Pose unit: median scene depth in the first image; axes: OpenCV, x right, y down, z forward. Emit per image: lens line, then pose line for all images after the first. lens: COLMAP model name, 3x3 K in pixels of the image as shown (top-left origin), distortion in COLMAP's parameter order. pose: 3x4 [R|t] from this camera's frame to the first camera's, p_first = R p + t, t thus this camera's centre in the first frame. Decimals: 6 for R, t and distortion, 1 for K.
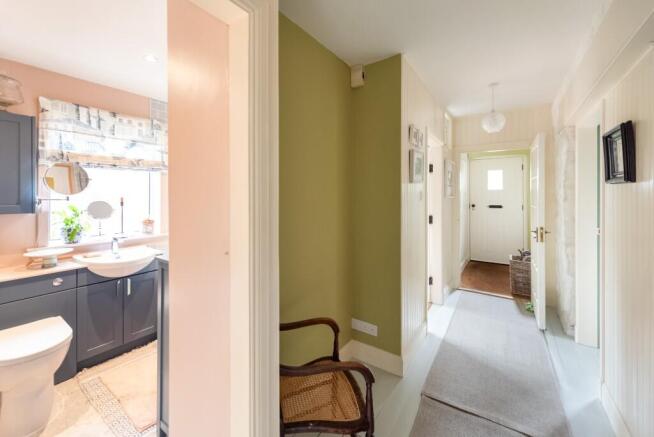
lens RADIAL K [[266.9, 0, 329.0], [0, 266.9, 195.0], [0, 0, 1]] dist [0.011668, -0.000214]
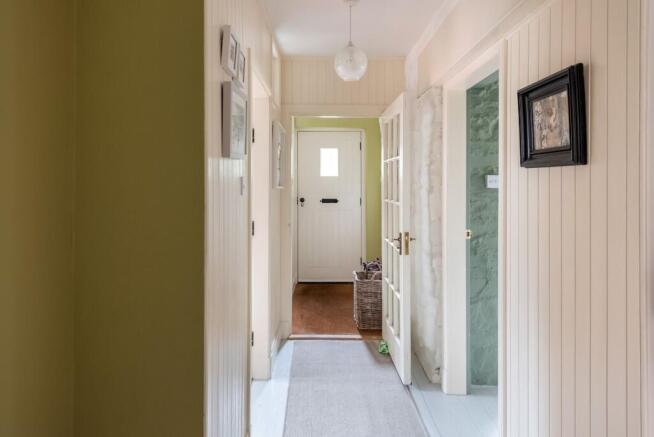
lens RADIAL K [[445.2, 0, 325.5], [0, 445.2, 184.9], [0, 0, 1]] dist [0.004296, 0.000633]
pose [[0.850519, 0.000732, 0.525944, 0.032868], [-0.002056, 0.999996, 0.001933, -0.000313], [-0.525941, -0.002726, 0.850517, 0.156320]]
